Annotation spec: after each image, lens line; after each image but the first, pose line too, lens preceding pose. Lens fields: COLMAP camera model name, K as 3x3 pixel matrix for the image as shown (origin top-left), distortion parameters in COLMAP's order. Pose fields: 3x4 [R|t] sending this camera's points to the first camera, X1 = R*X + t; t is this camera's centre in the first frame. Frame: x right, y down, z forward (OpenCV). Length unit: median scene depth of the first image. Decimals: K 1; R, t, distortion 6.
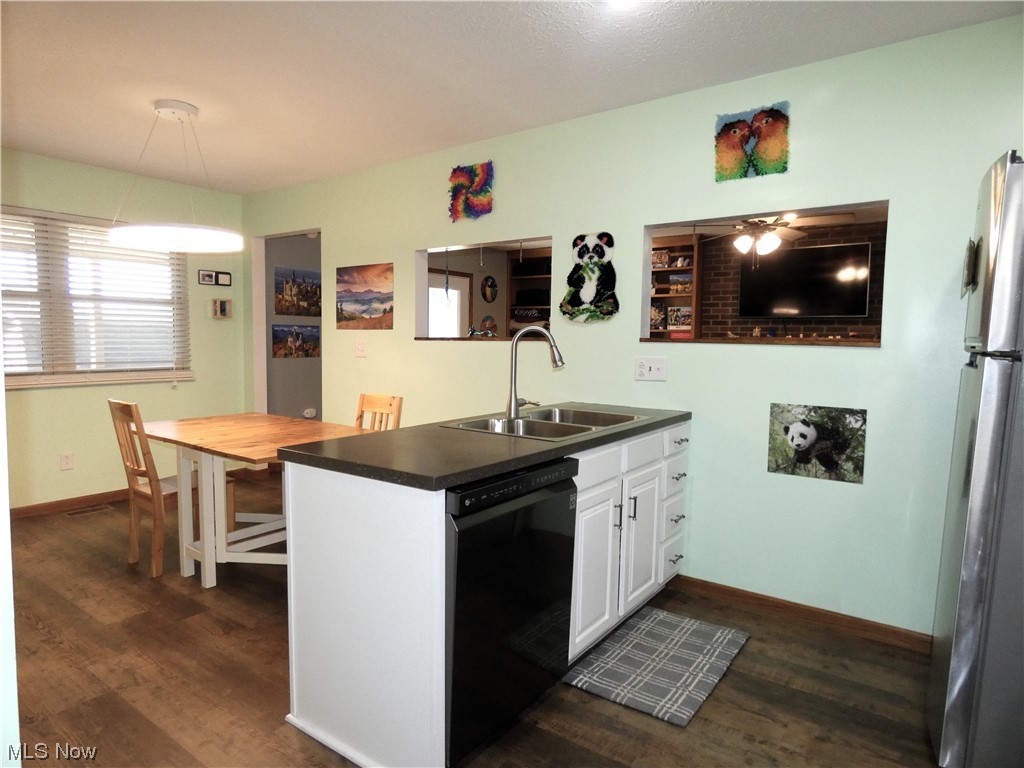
lens RADIAL K [[617.1, 0, 522.9], [0, 617.1, 385.9], [0, 0, 1]] dist [-0.010934, 0.005604]
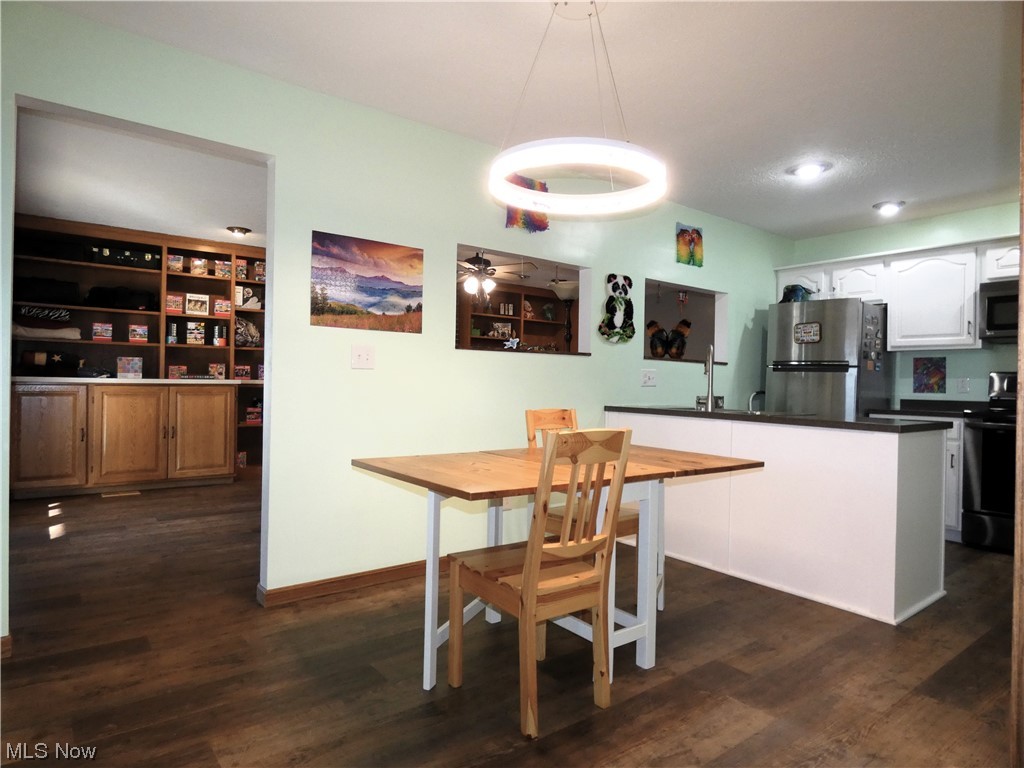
lens RADIAL K [[617.1, 0, 501.4], [0, 617.1, 379.1], [0, 0, 1]] dist [-0.010934, 0.005604]
pose [[0.279148, 0.001781, 0.960246, -1.194804], [0.058578, 0.998104, -0.018880, -0.016893], [-0.958460, 0.061520, 0.278515, 0.879181]]
